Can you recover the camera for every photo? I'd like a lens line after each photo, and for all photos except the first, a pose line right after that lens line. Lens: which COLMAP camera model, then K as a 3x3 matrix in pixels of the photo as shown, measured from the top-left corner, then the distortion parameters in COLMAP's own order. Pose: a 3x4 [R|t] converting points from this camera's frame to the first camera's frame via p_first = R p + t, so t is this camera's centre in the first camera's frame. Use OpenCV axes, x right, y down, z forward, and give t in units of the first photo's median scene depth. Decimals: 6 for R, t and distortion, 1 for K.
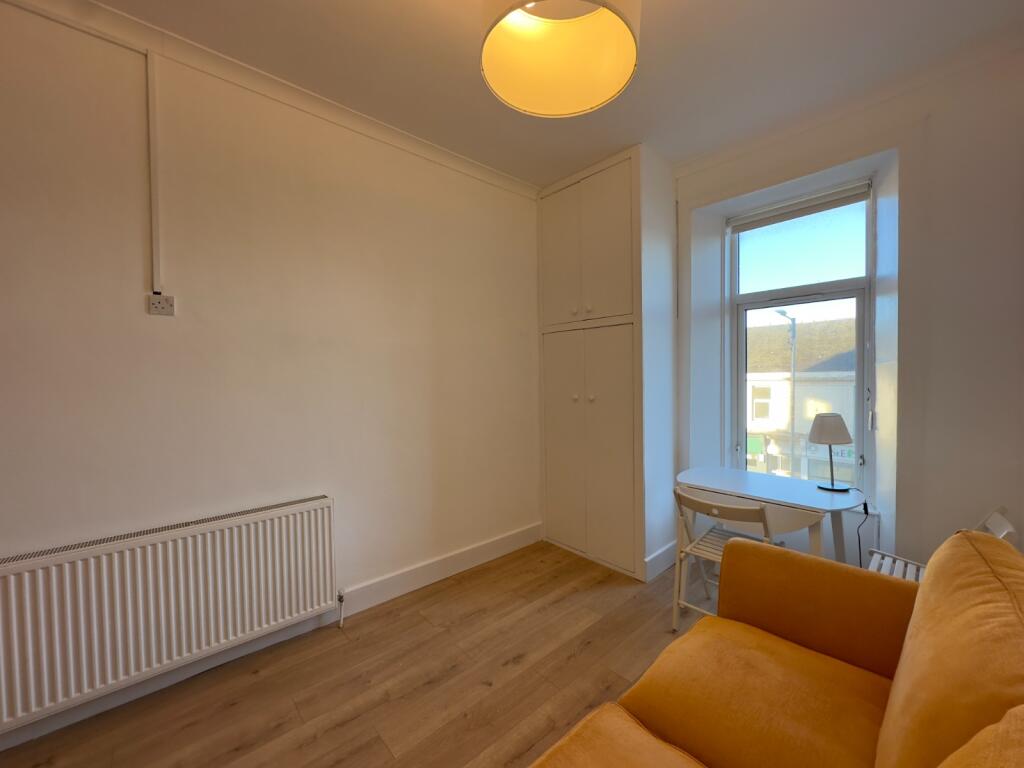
lens RADIAL K [[410.4, 0, 512.0], [0, 410.4, 384.0], [0, 0, 1]] dist [0.001381, 0.000254]
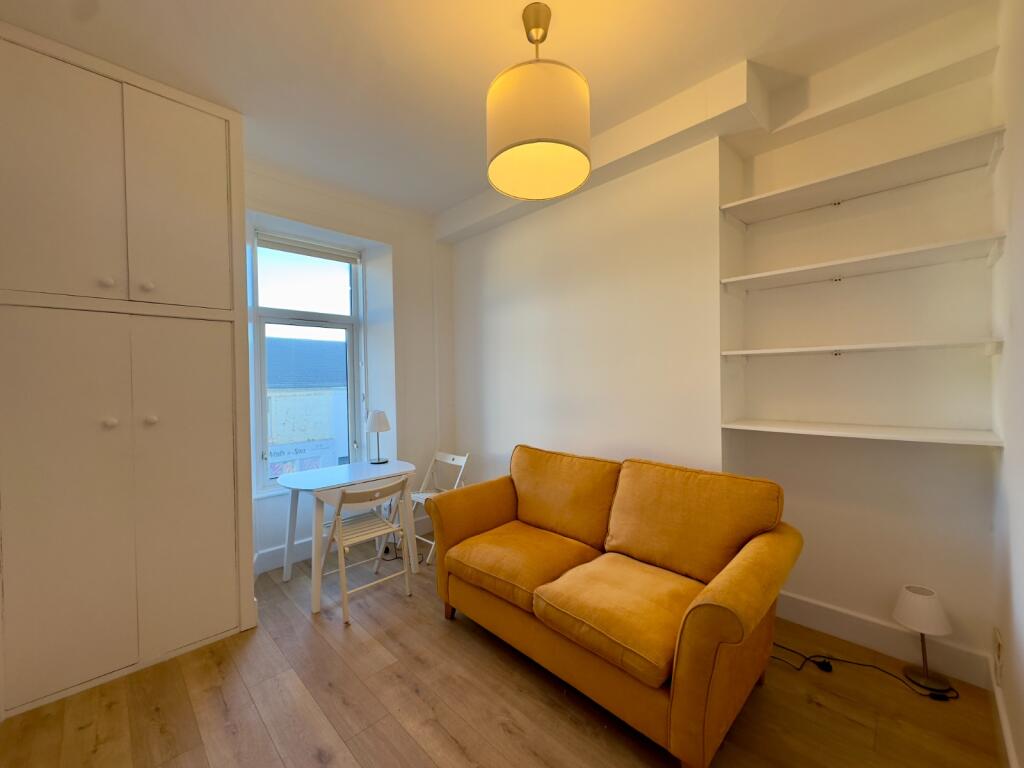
lens RADIAL K [[410.4, 0, 512.0], [0, 410.4, 384.0], [0, 0, 1]] dist [0.001381, 0.000254]
pose [[-0.059091, 0.003716, 0.998246, -0.570534], [0.035983, 0.999351, -0.001590, -0.001452], [-0.997604, 0.035826, -0.059187, 0.504634]]
